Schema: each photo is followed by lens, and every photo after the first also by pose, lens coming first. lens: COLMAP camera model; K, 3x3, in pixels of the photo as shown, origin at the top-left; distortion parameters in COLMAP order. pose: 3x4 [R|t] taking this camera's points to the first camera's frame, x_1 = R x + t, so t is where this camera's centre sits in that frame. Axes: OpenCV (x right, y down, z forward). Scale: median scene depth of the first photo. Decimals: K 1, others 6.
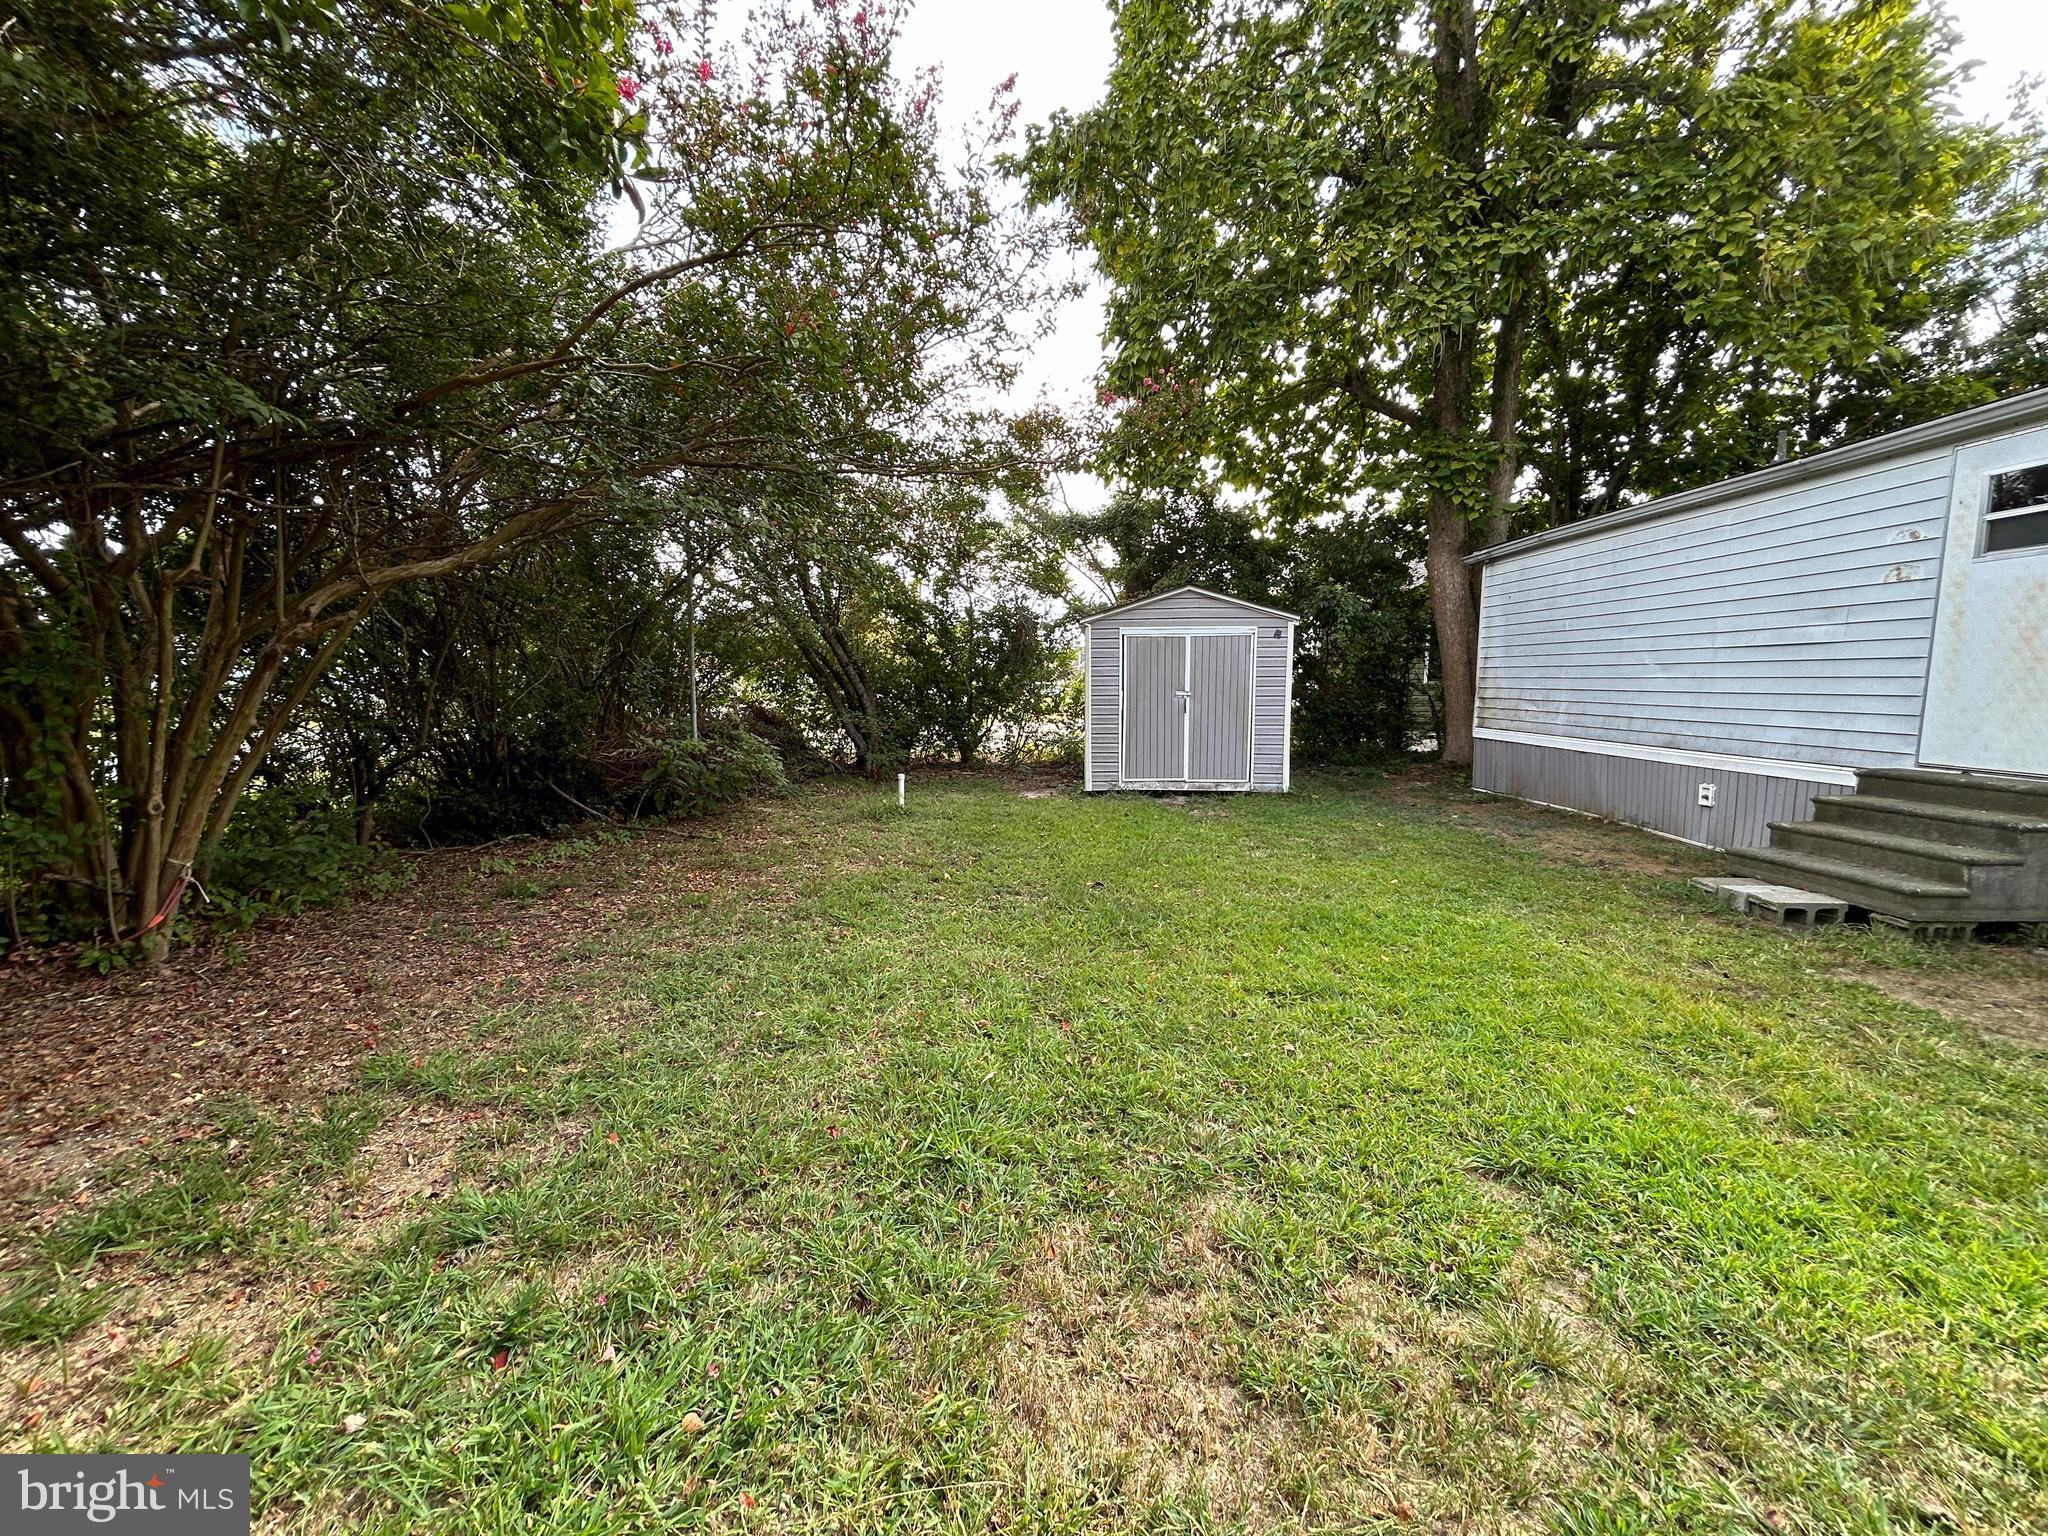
lens RADIAL K [[832.1, 0, 1024.0], [0, 832.1, 768.0], [0, 0, 1]] dist [0.000468, 0.000055]
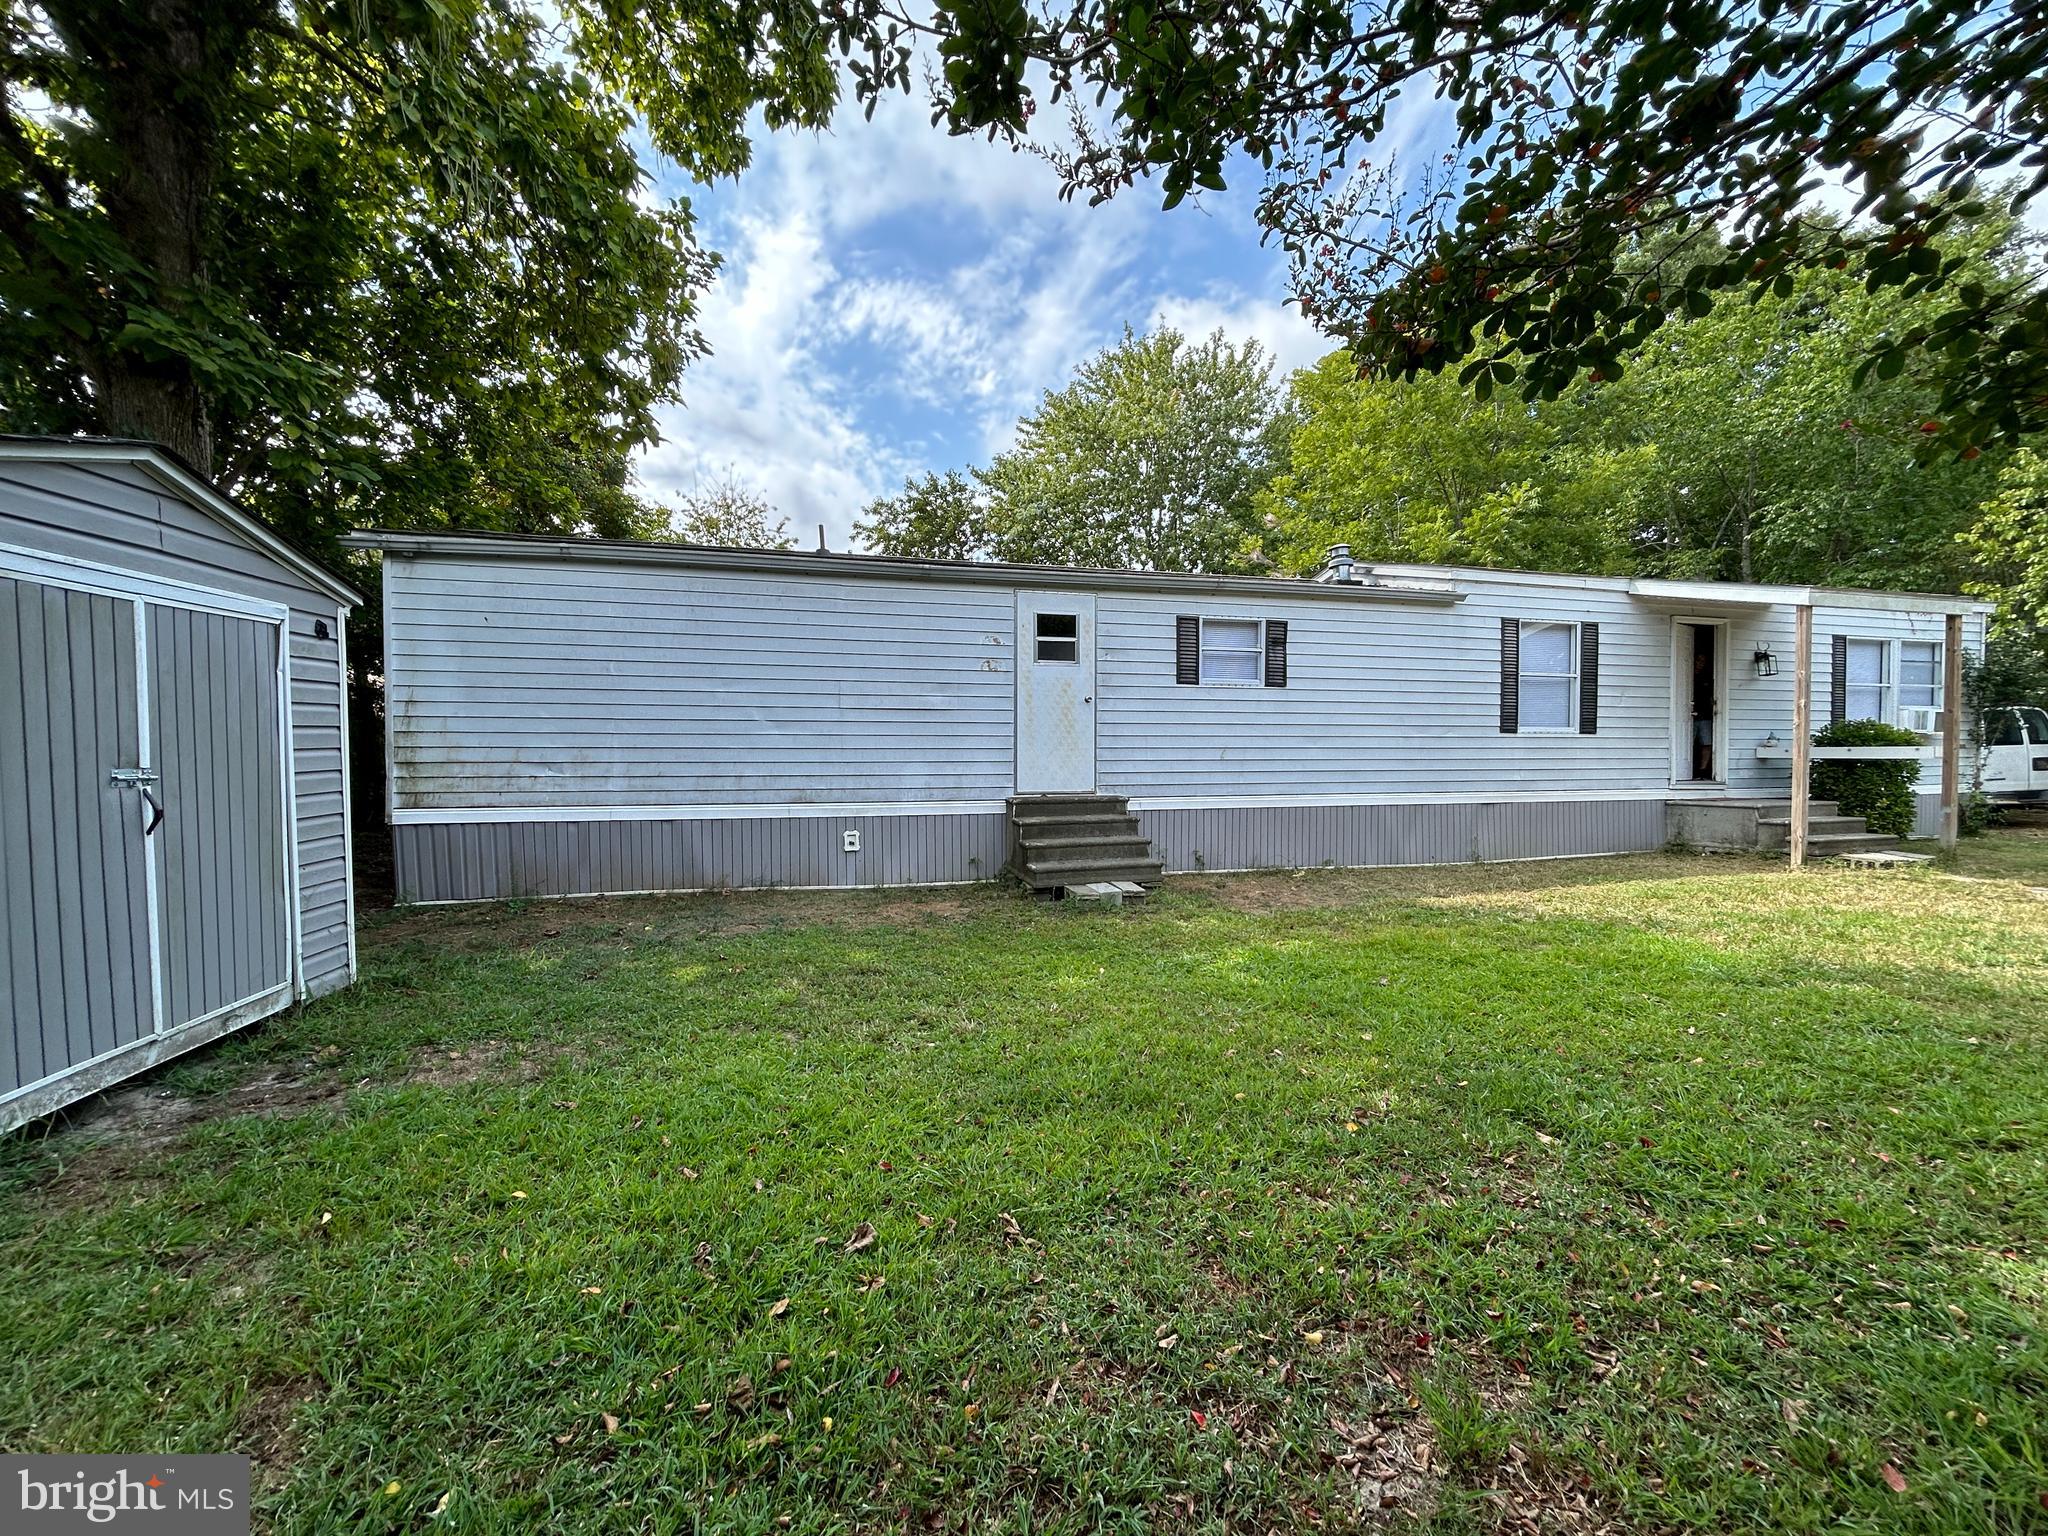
lens RADIAL K [[832.1, 0, 1024.0], [0, 832.1, 768.0], [0, 0, 1]] dist [0.000468, 0.000055]
pose [[-0.251733, -0.039261, 0.967000, -0.302344], [0.097257, 0.993092, 0.065639, -0.115044], [-0.962898, 0.110571, -0.246175, 1.052372]]
